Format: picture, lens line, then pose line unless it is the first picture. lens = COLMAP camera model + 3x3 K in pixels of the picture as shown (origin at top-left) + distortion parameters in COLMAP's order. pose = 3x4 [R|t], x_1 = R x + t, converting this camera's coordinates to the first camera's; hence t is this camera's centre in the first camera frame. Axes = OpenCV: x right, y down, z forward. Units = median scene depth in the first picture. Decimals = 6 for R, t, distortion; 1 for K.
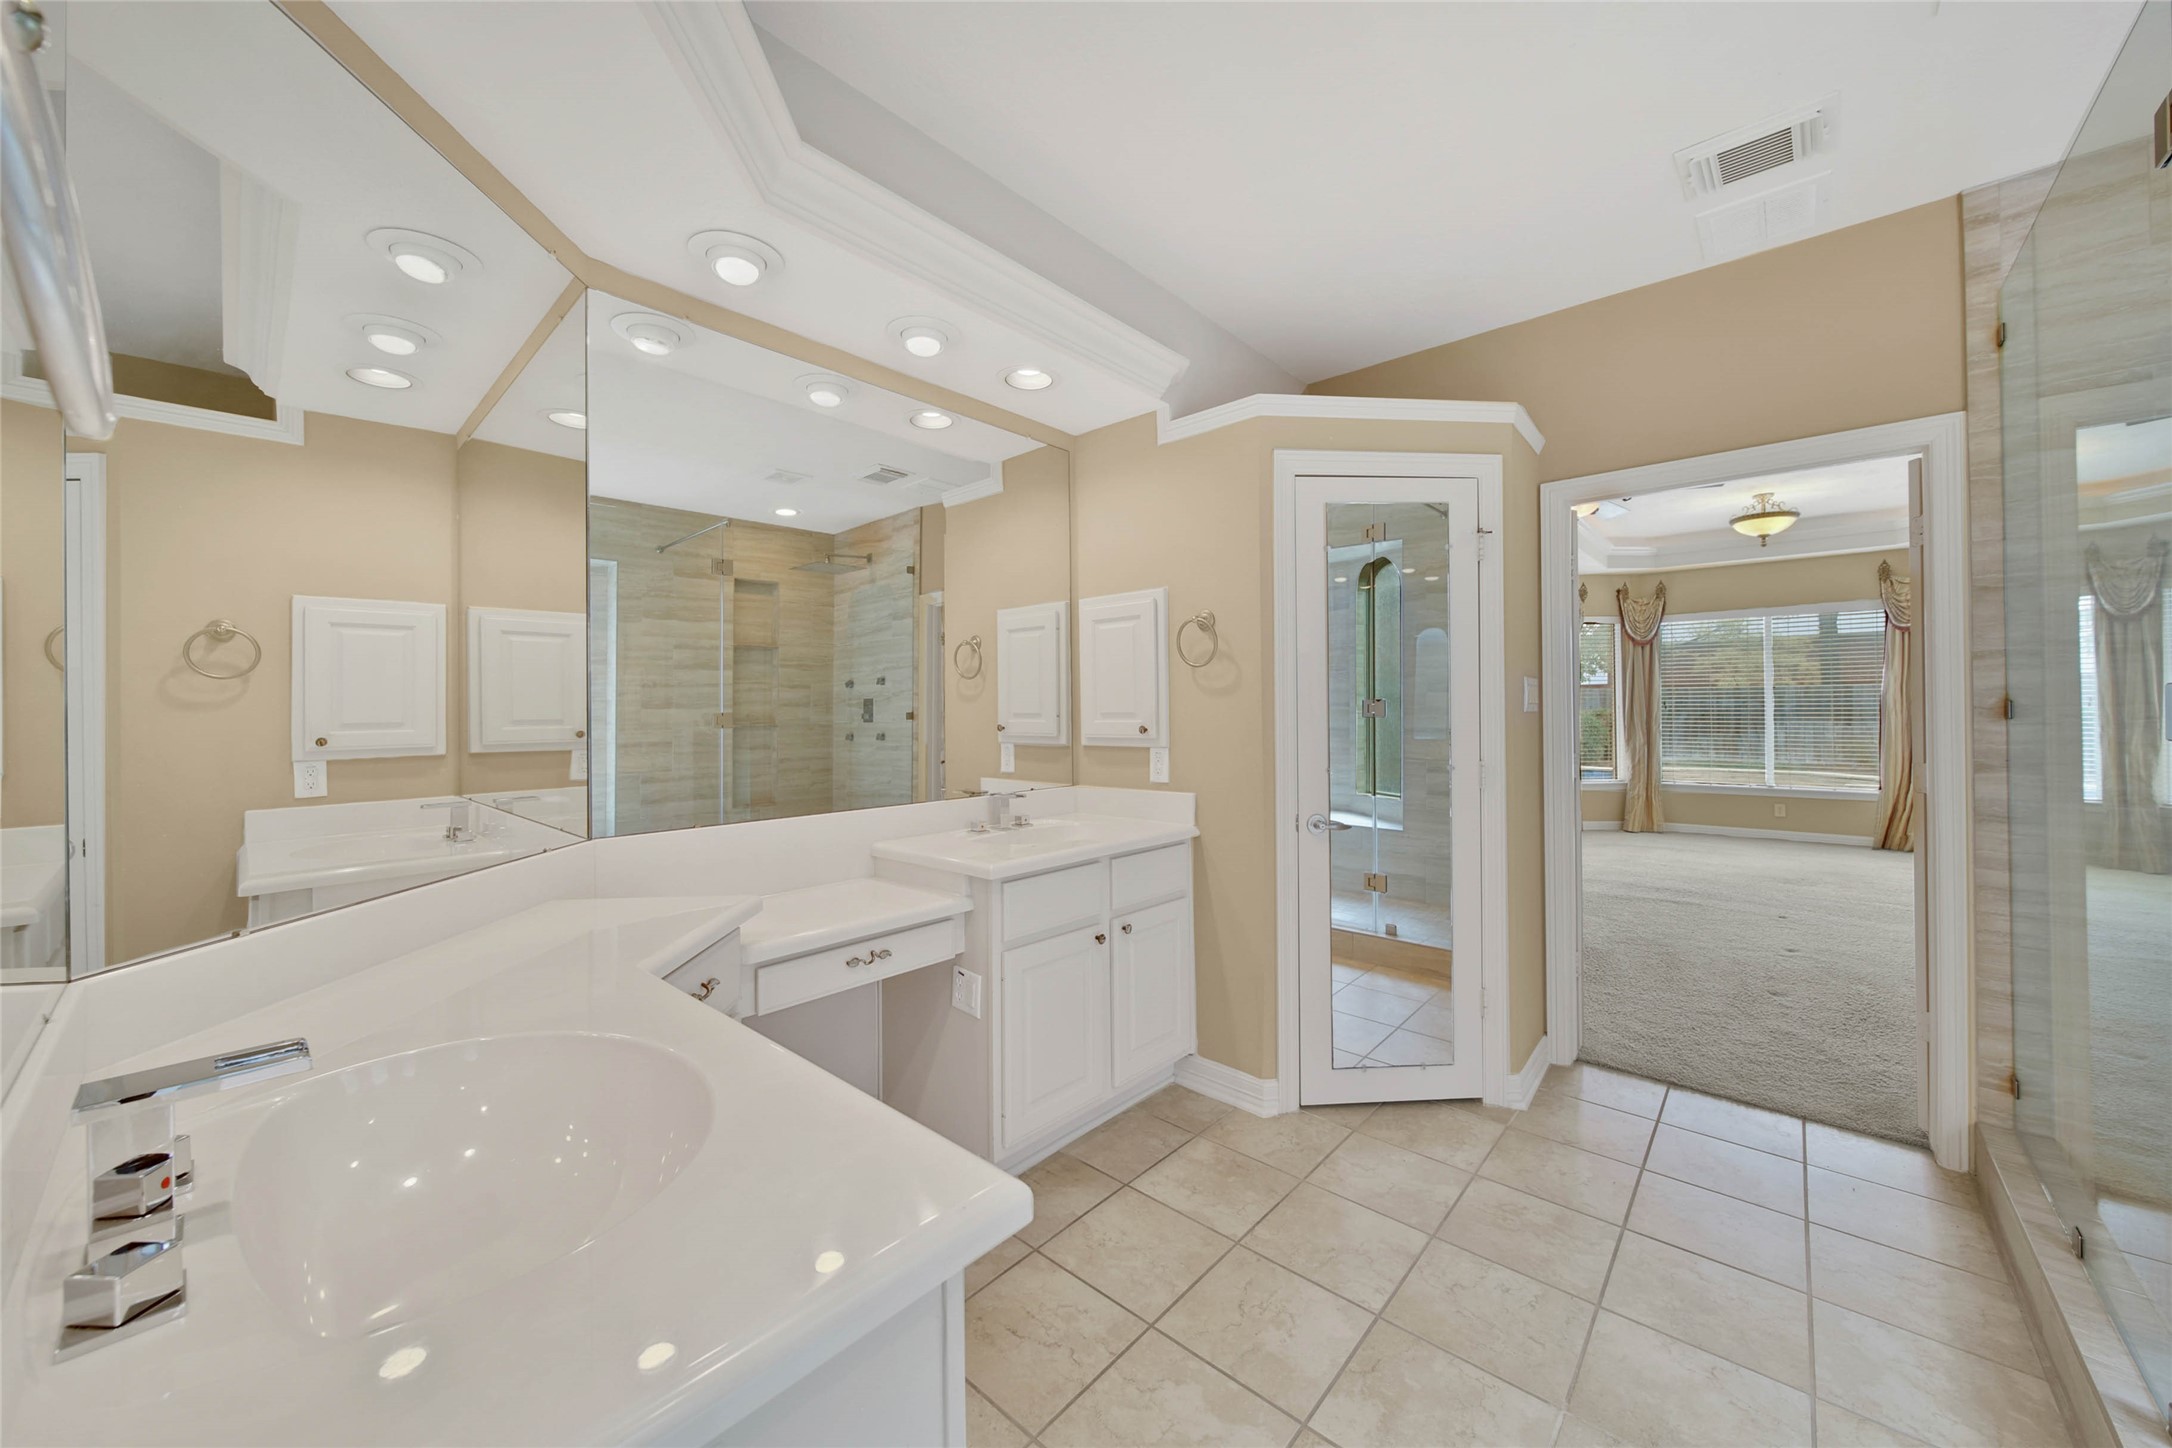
lens RADIAL K [[789.1, 0, 1083.6], [0, 789.1, 714.8], [0, 0, 1]] dist [-0.007795, -0.000350]
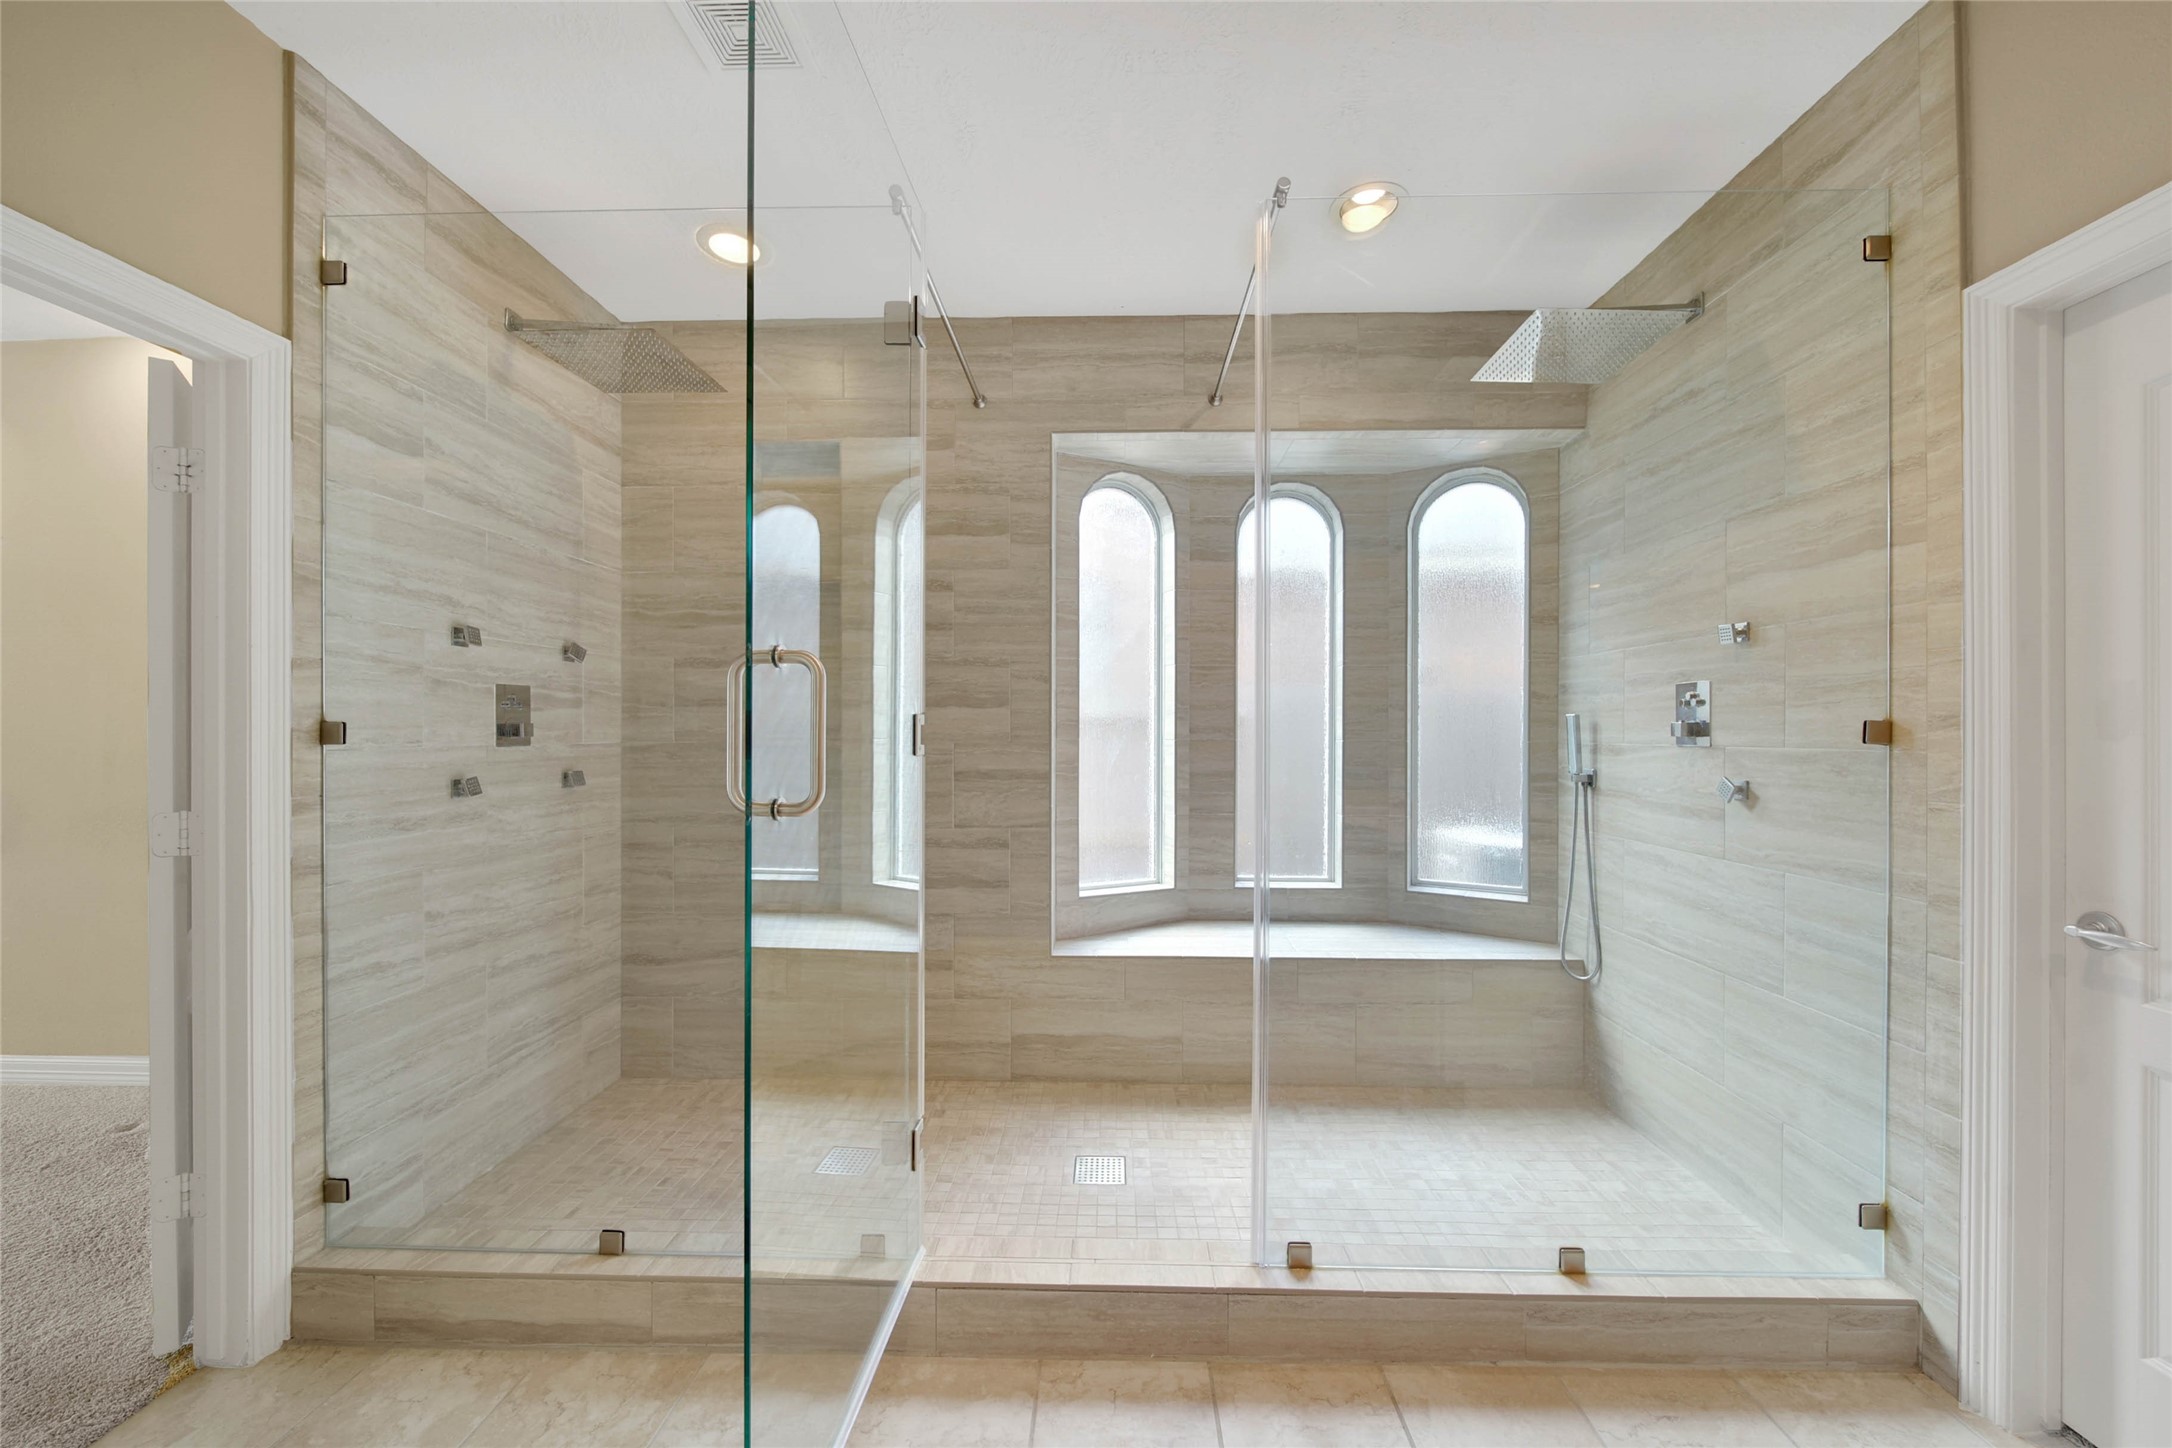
lens RADIAL K [[789.1, 0, 1093.1], [0, 789.1, 730.5], [0, 0, 1]] dist [-0.007795, -0.000350]
pose [[-0.641394, 0.004418, 0.767199, 0.045225], [0.000781, 0.999987, -0.005106, -0.004366], [-0.767211, -0.002676, -0.641389, 0.902436]]
